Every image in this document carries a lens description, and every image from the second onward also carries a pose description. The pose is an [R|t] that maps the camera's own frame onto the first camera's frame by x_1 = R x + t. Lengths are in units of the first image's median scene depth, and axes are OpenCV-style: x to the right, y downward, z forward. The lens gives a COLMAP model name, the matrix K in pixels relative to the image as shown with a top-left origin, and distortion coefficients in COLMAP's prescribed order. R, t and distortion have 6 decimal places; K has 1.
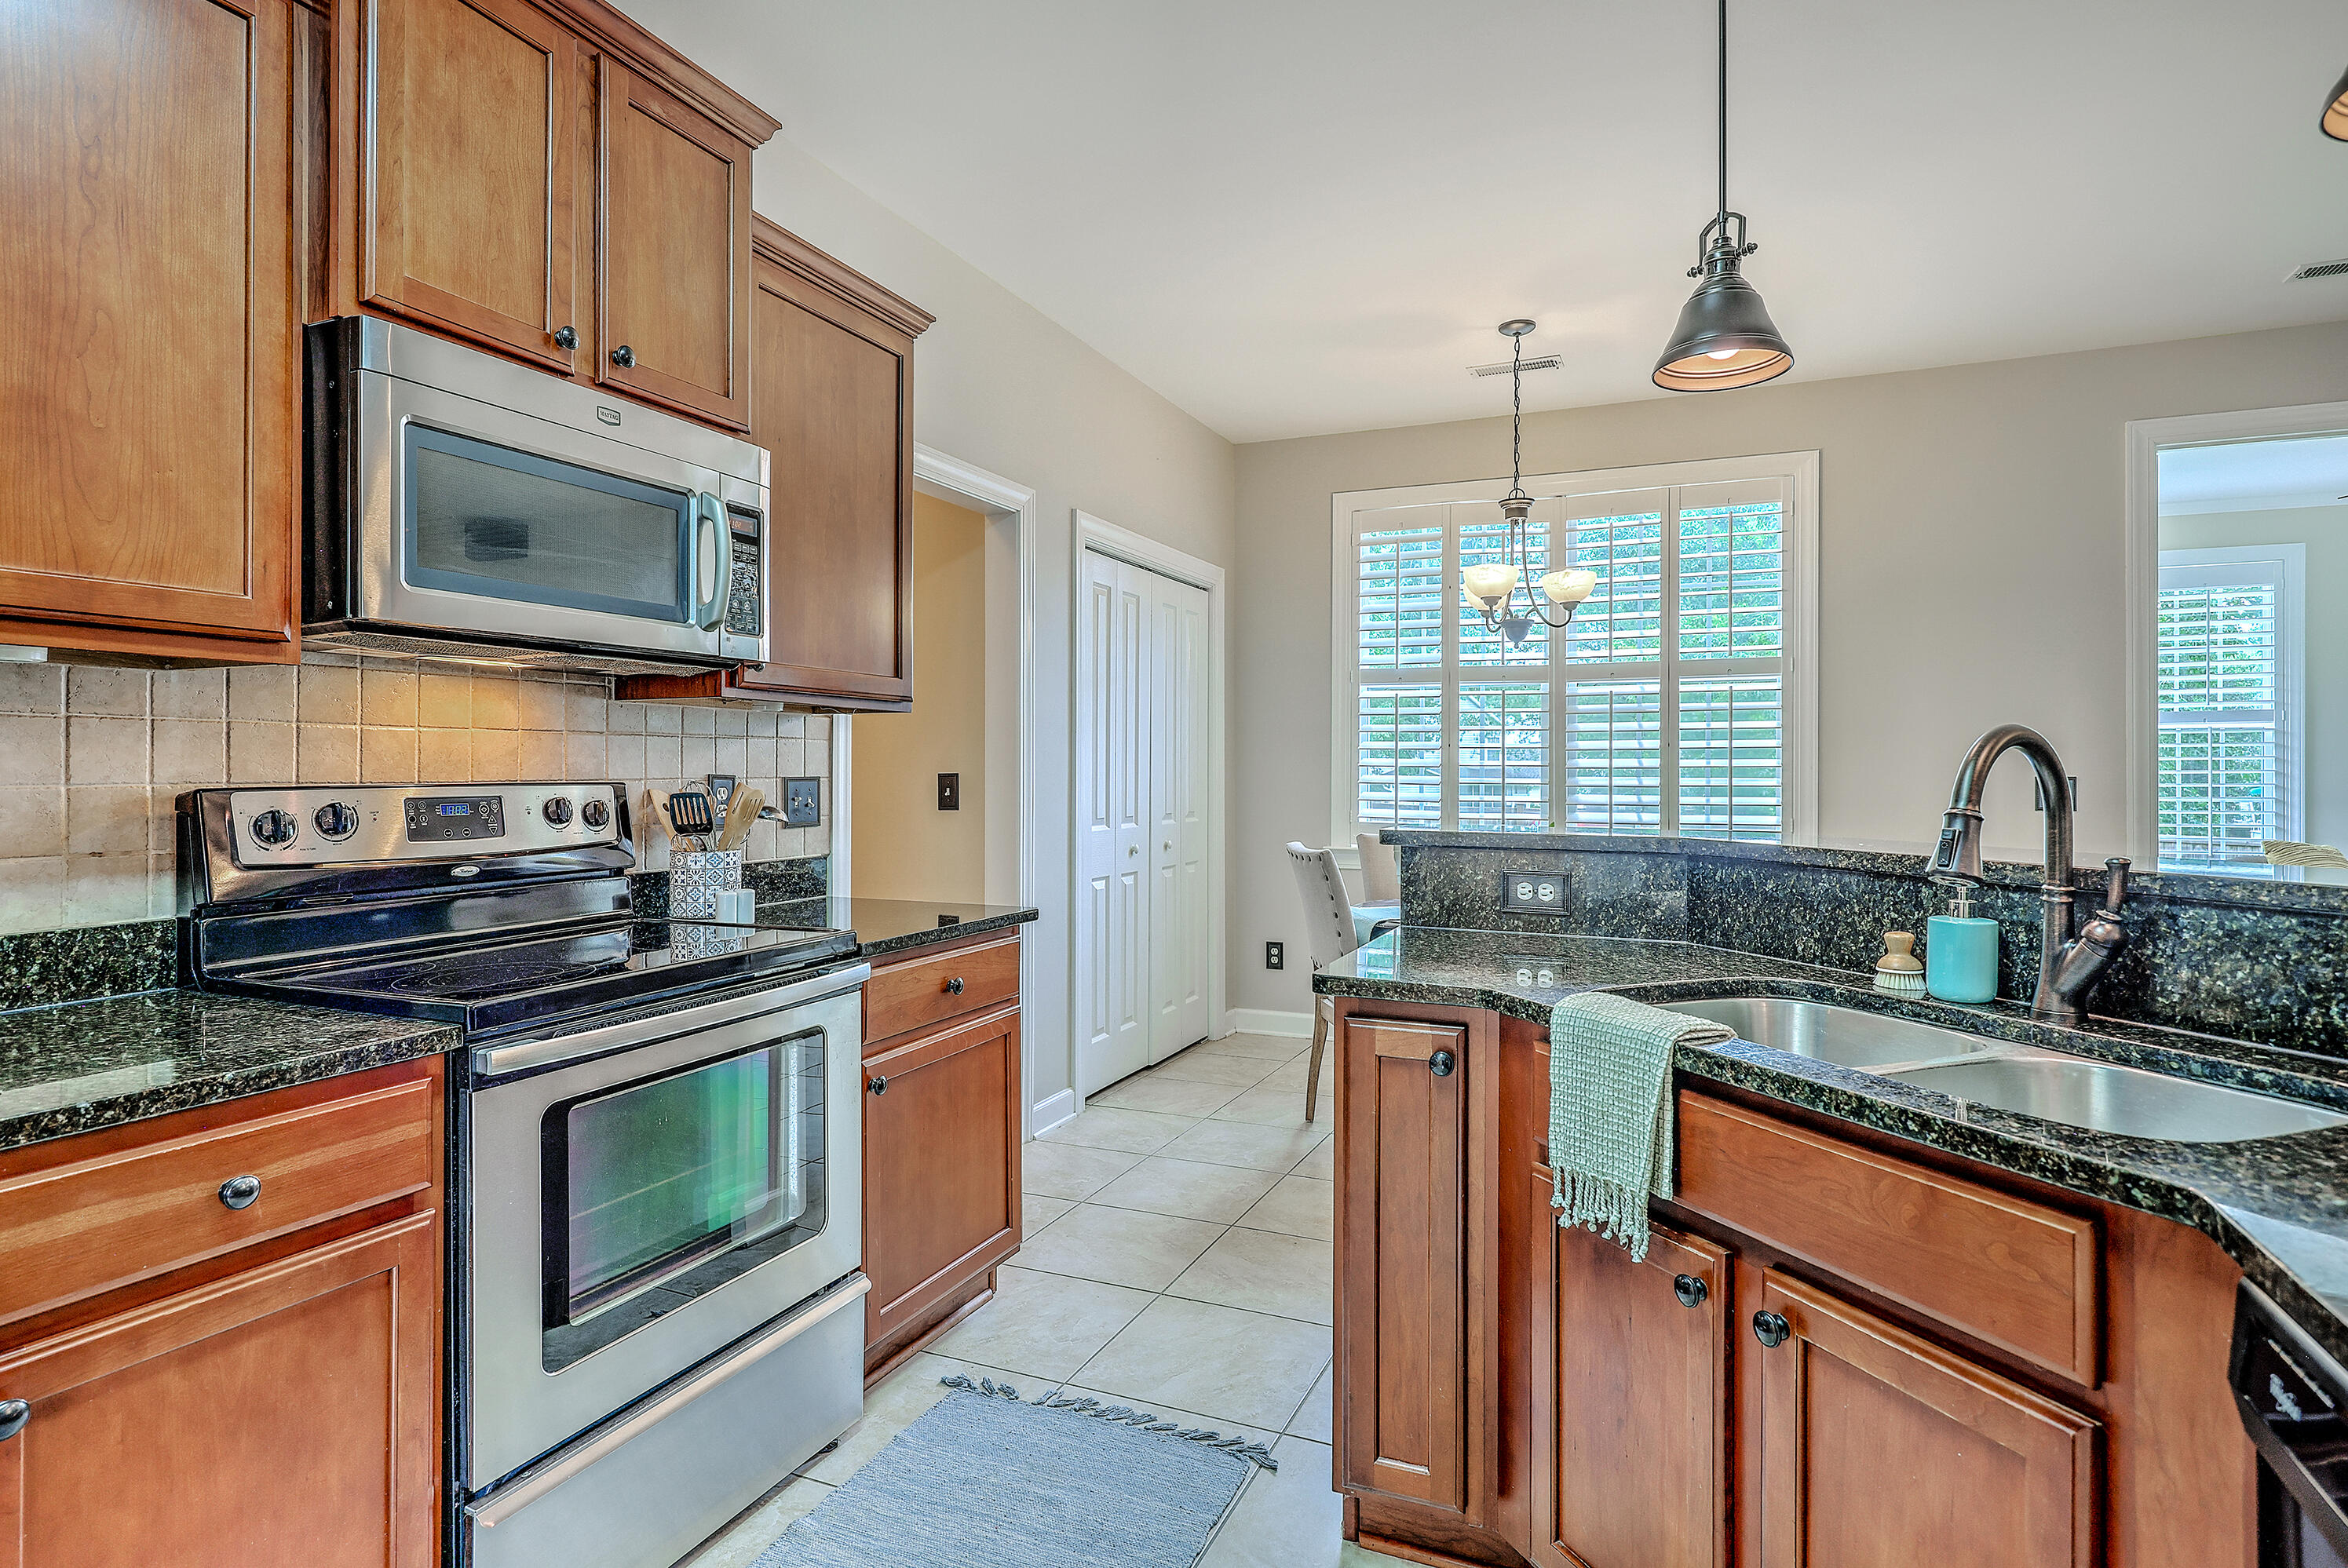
lens RADIAL K [[1213.7, 0, 1182.0], [0, 1213.7, 764.4], [0, 0, 1]] dist [0.004609, 0.000469]
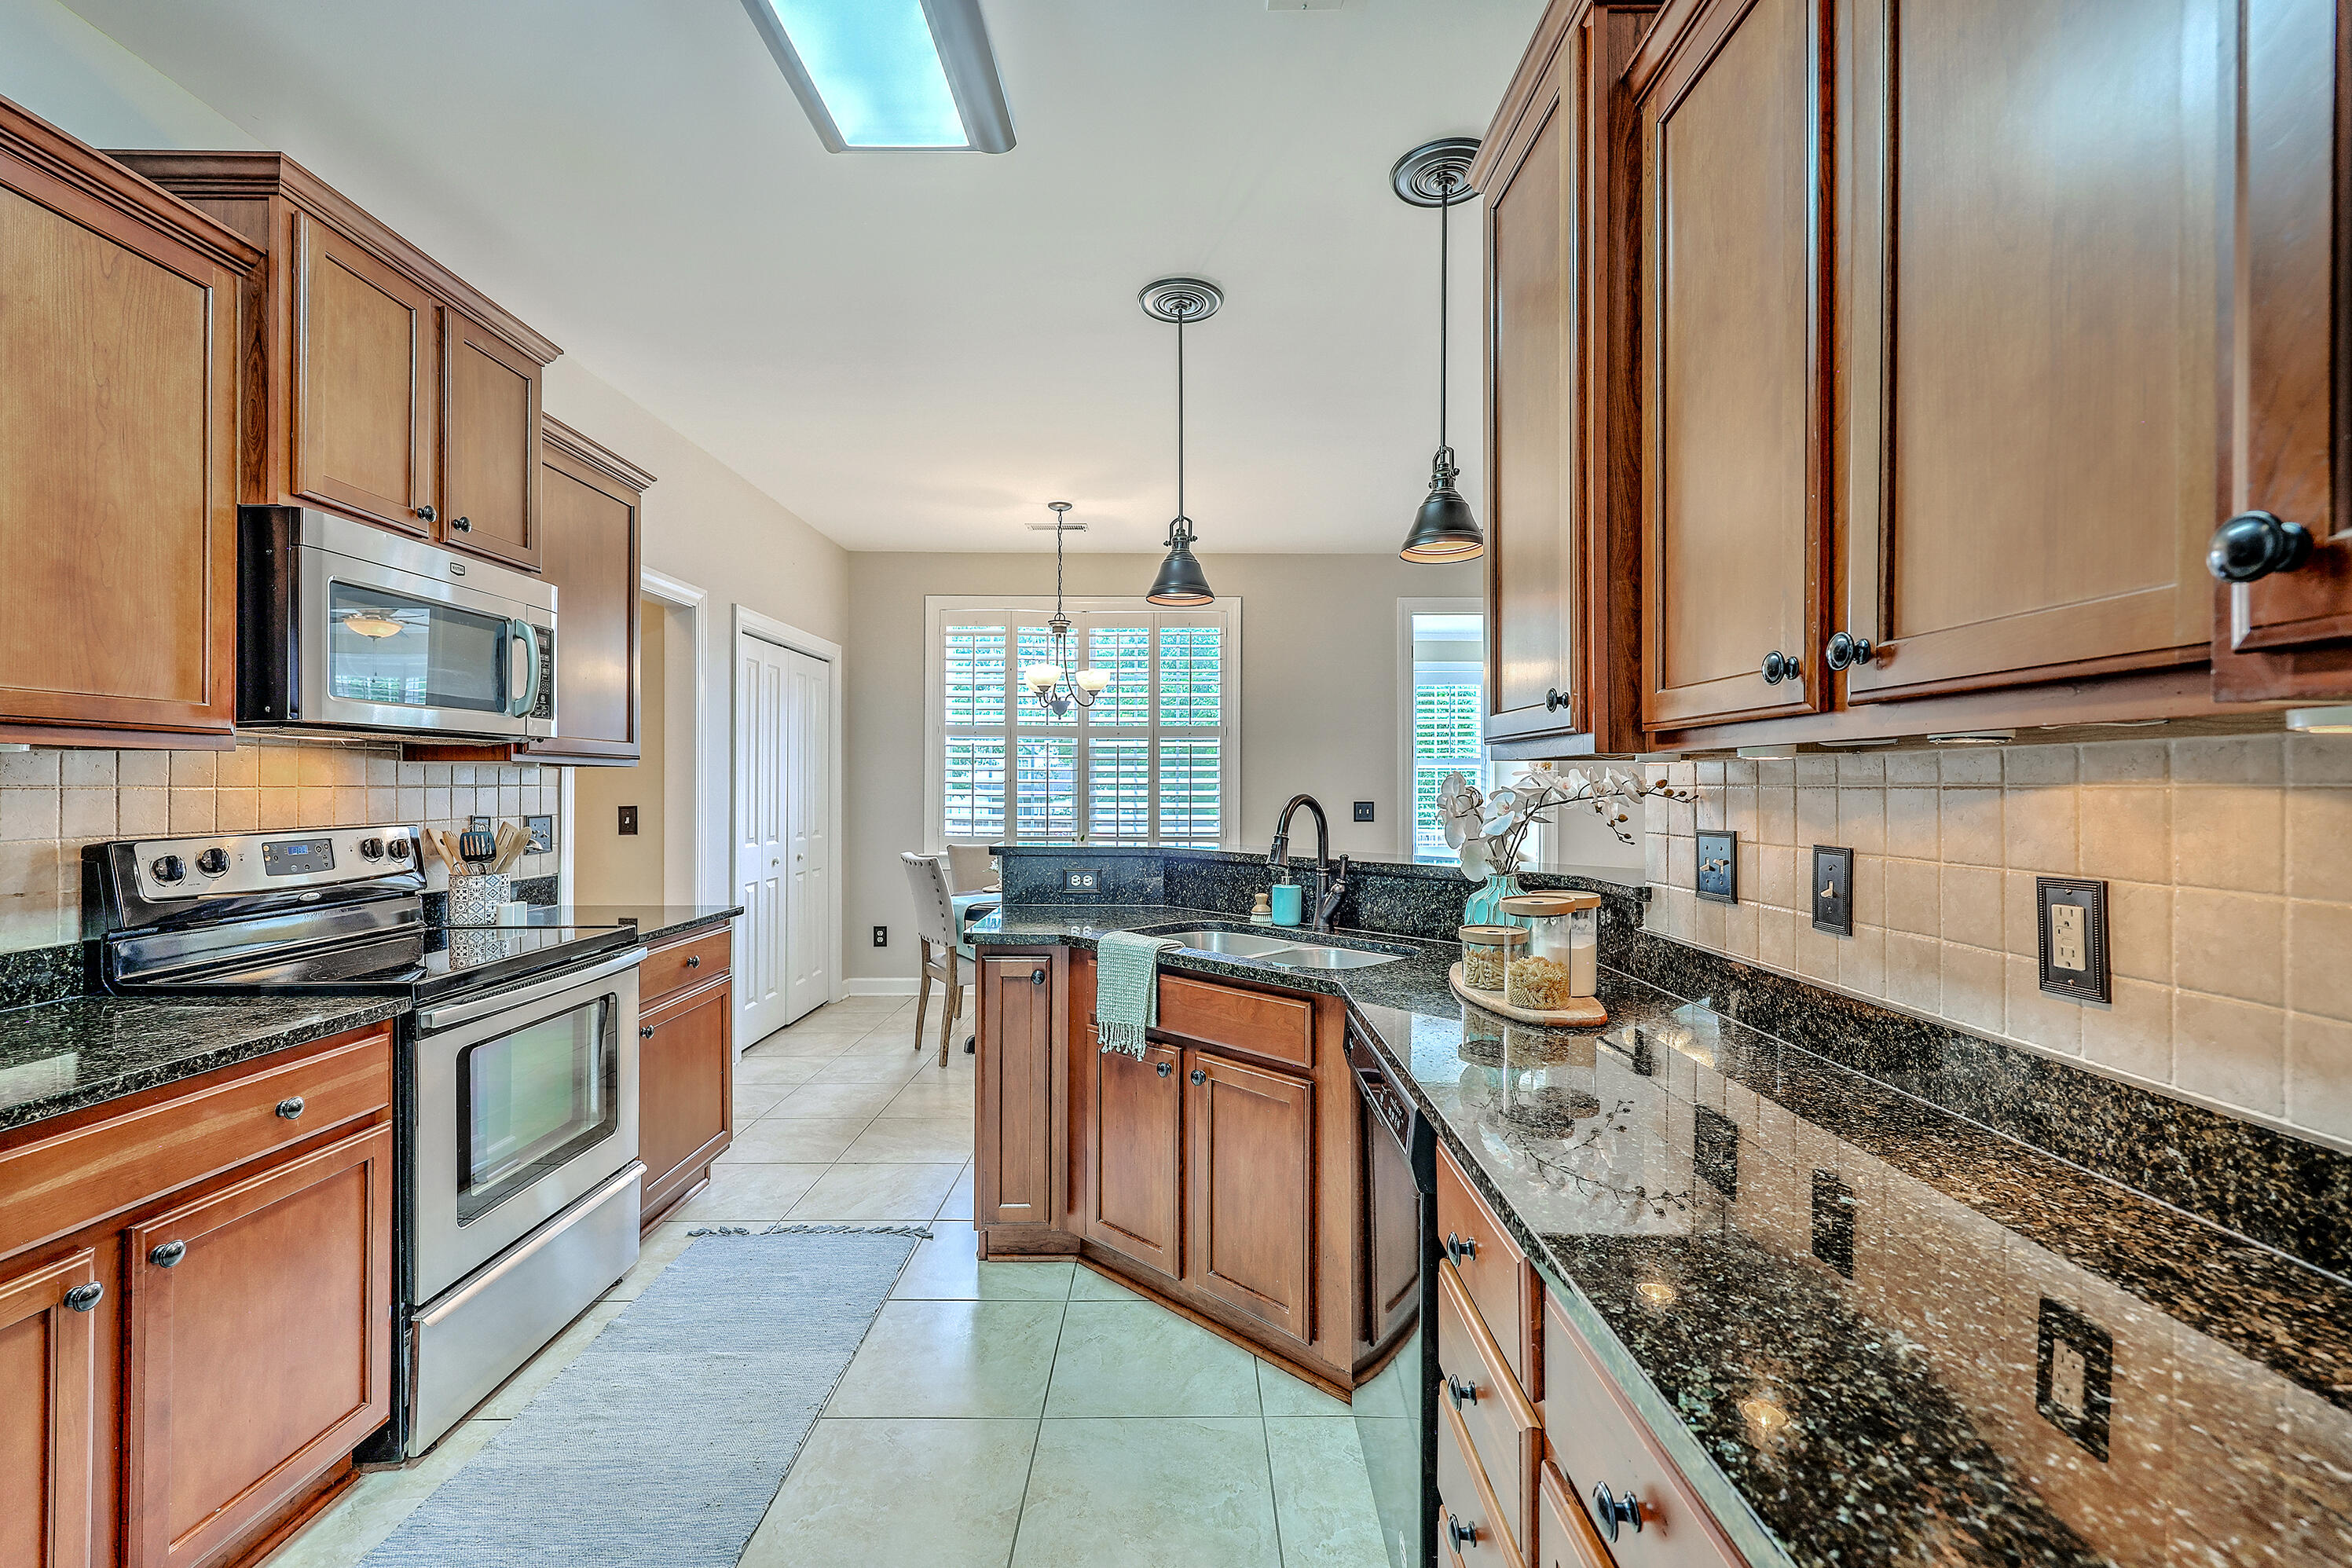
lens RADIAL K [[992.5, 0, 1176.0], [0, 992.5, 784.0], [0, 0, 1]] dist [0.002105, 0.000335]
pose [[0.919245, -0.000587, 0.393685, -0.145791], [-0.000684, 0.999995, 0.003090, -0.037796], [-0.393684, -0.003110, 0.919240, -0.357078]]
